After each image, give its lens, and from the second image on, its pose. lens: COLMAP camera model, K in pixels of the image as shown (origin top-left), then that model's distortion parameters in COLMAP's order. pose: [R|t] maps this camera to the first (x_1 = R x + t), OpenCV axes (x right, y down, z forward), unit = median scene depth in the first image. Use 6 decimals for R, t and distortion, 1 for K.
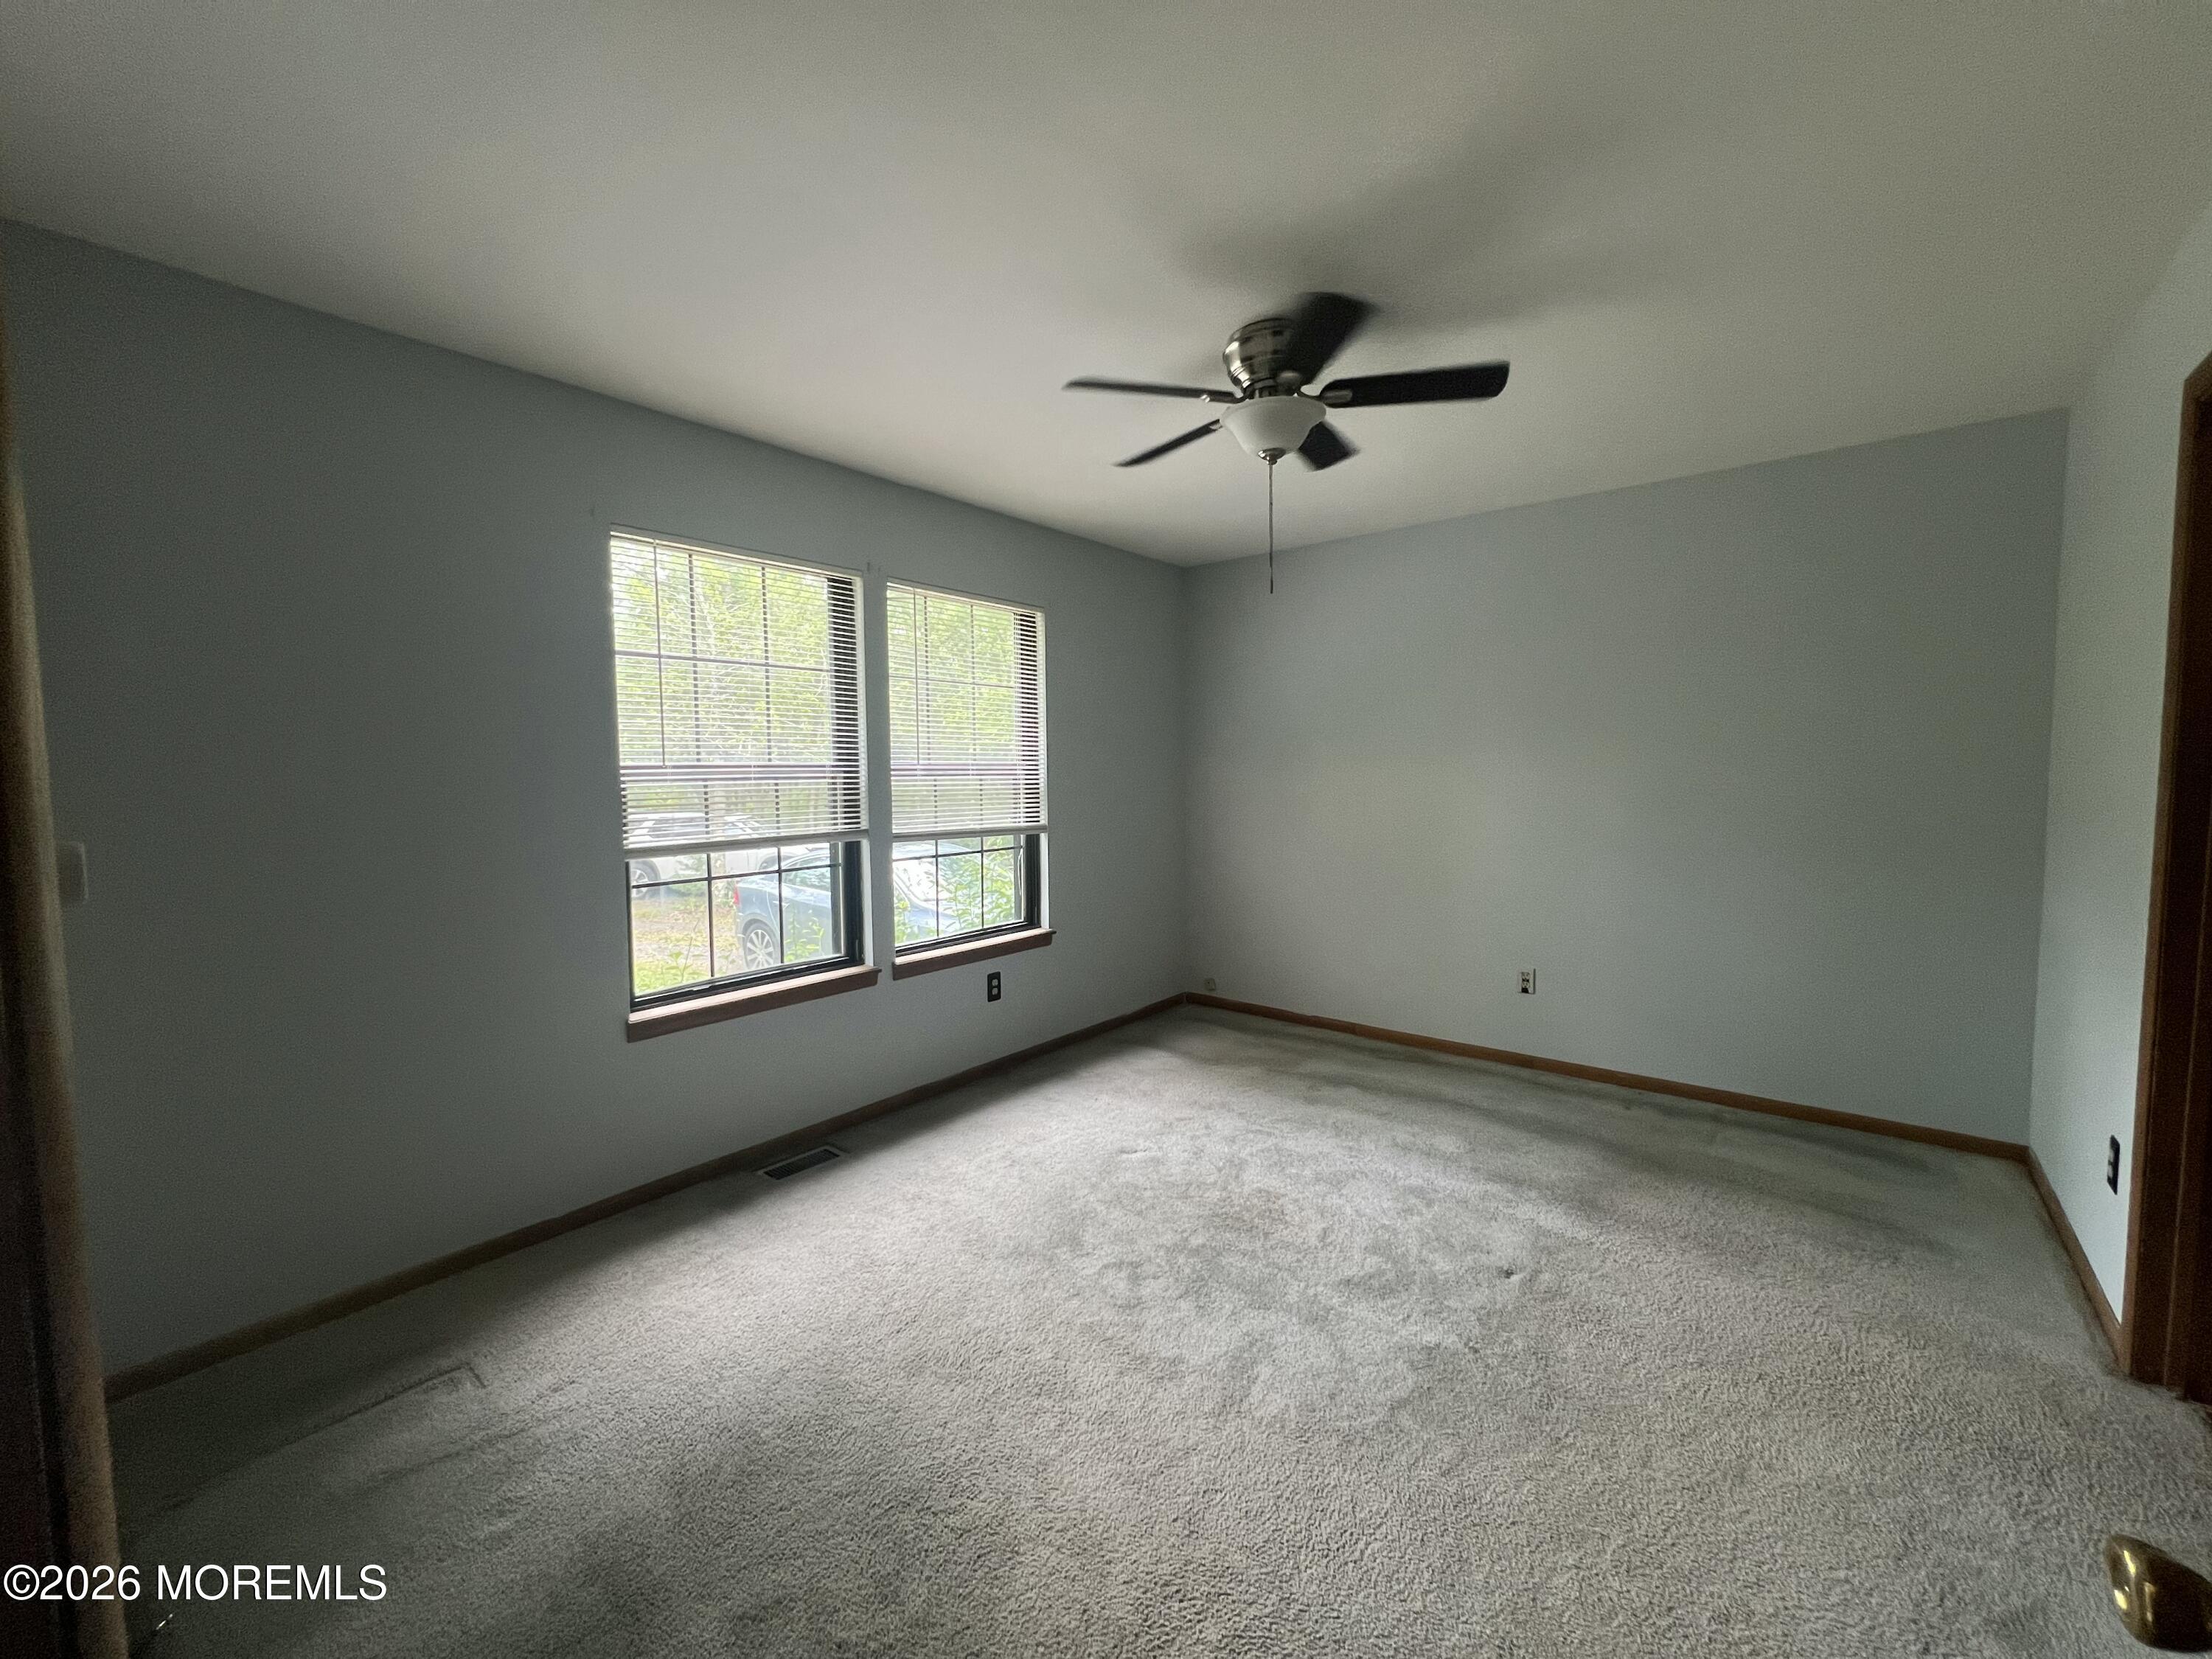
lens RADIAL K [[878.1, 0, 1093.4], [0, 878.1, 821.7], [0, 0, 1]] dist [-0.001627, 0.000403]
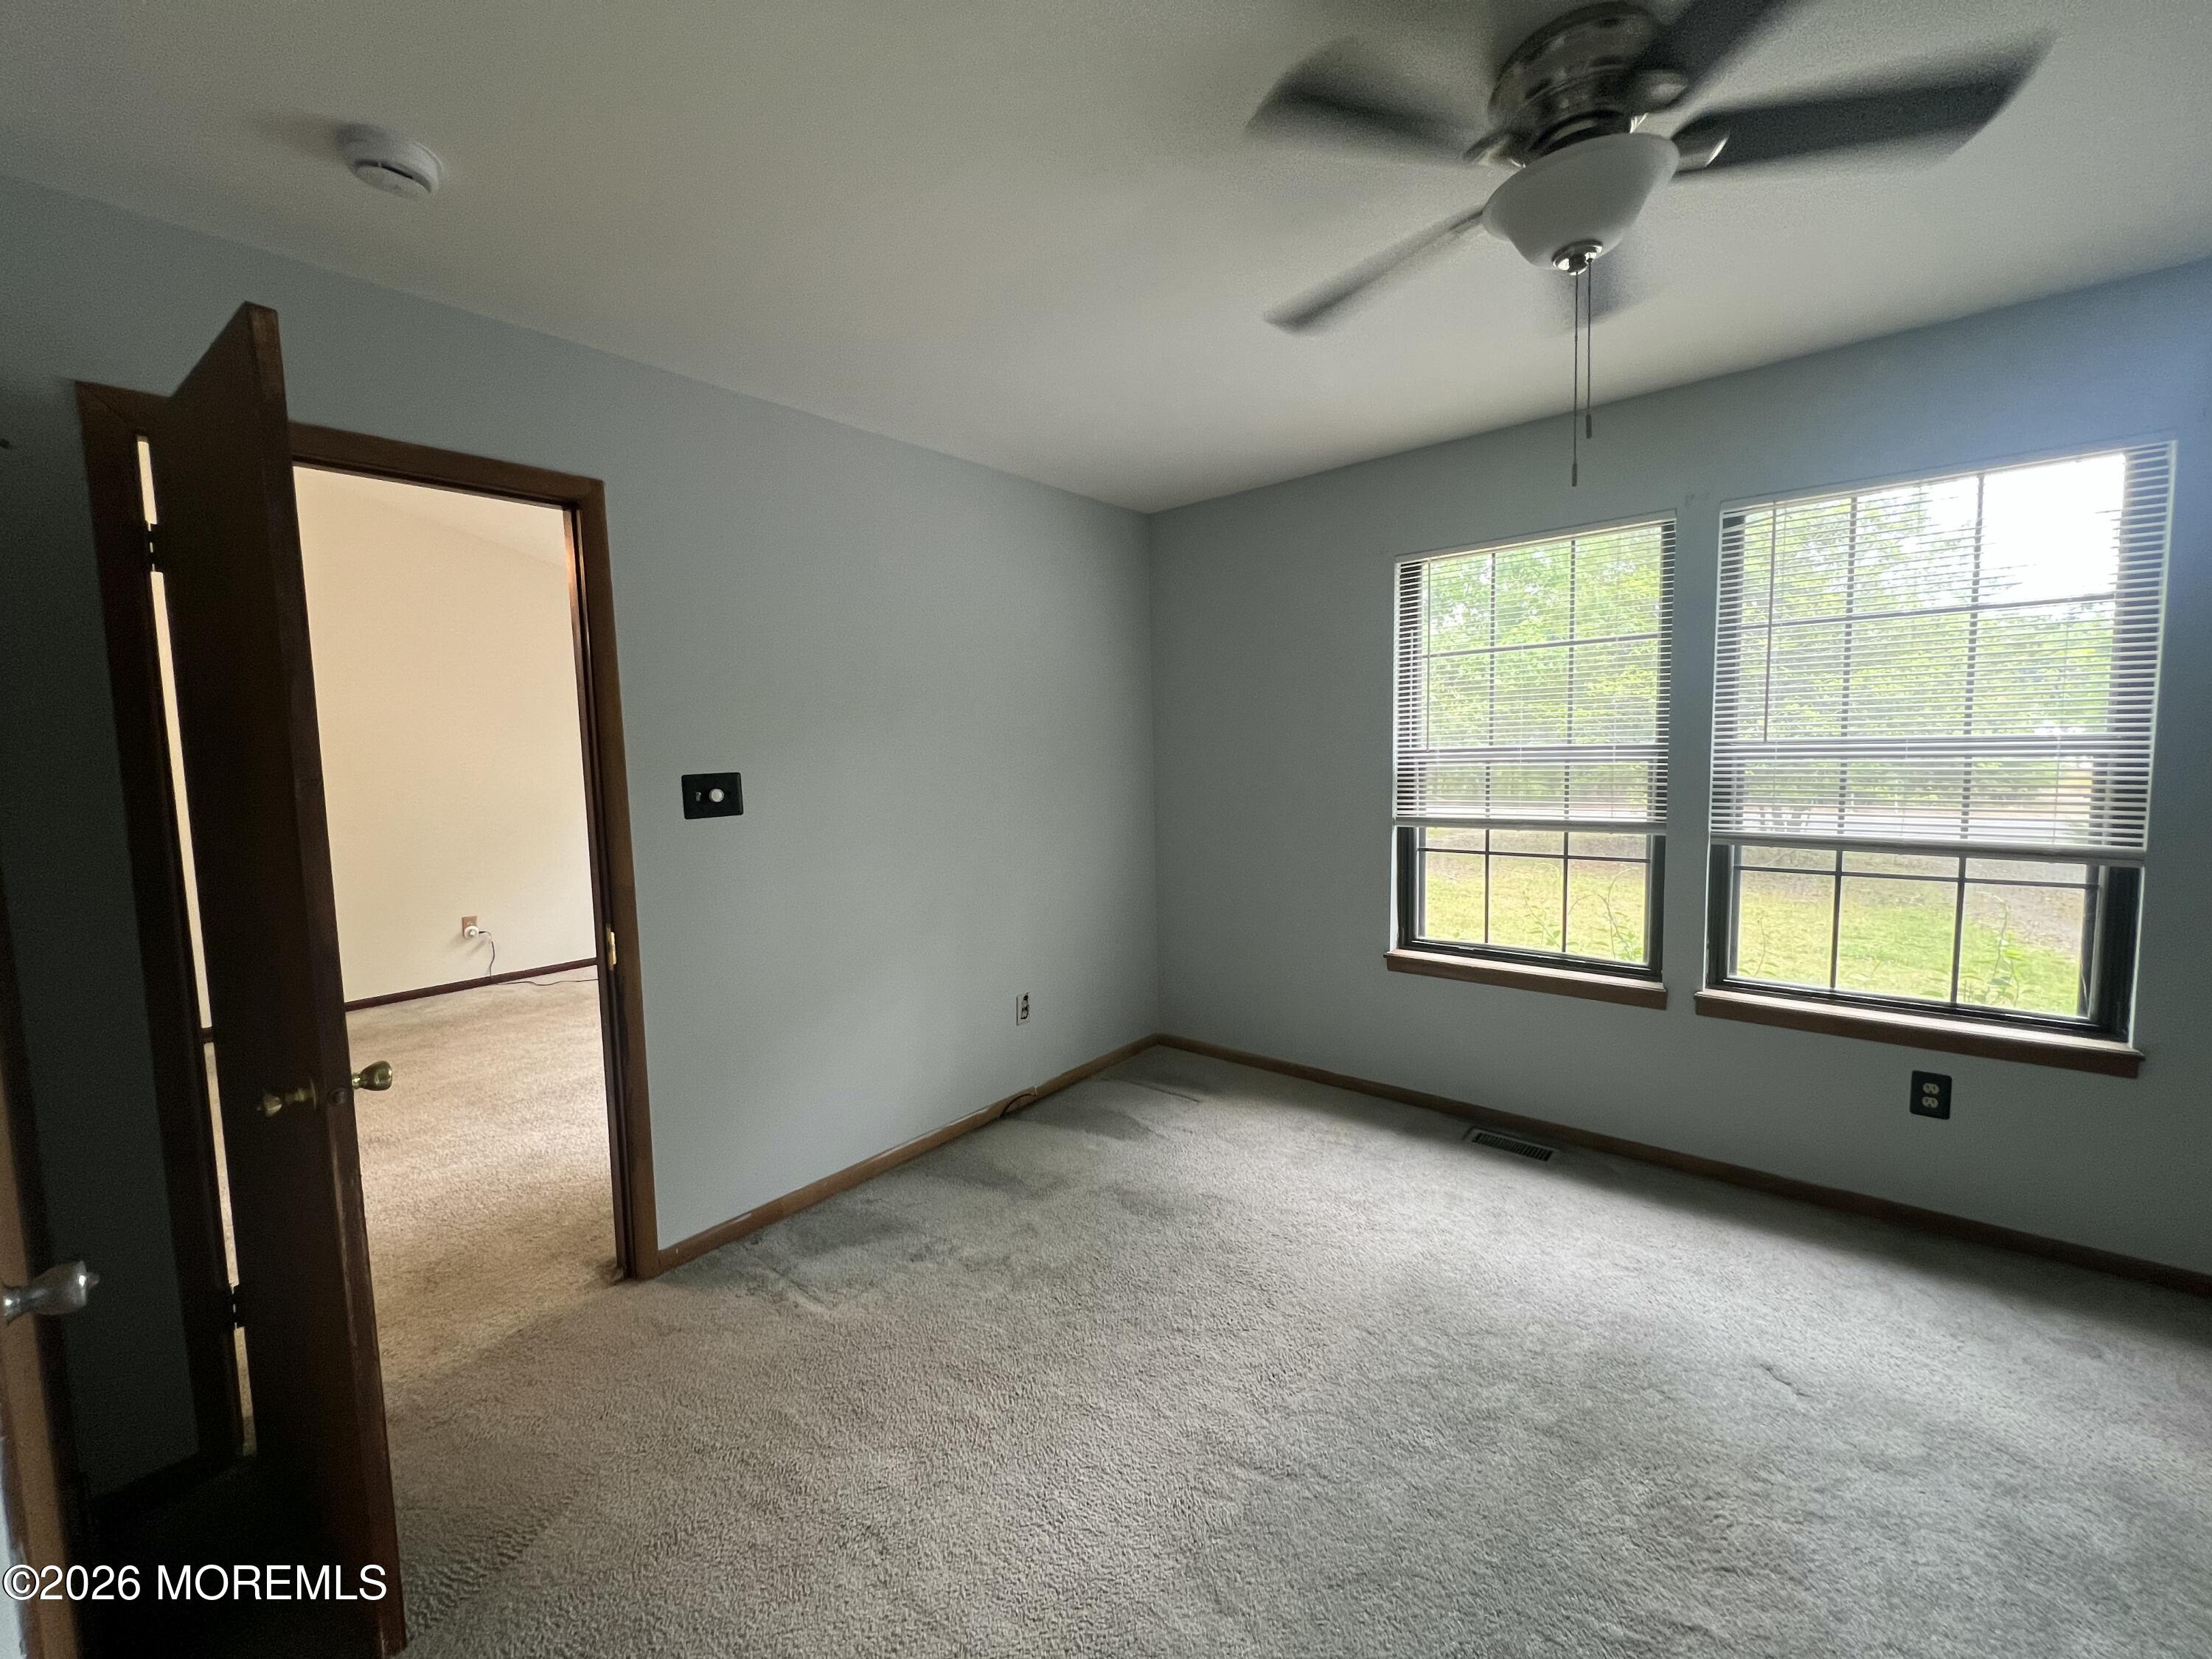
lens RADIAL K [[878.1, 0, 1097.4], [0, 878.1, 816.2], [0, 0, 1]] dist [-0.001627, 0.000403]
pose [[-0.001428, 0.092183, -0.995741, 0.618294], [-0.028074, 0.995346, 0.092187, -0.065134], [0.999605, 0.028086, 0.001167, 0.495950]]
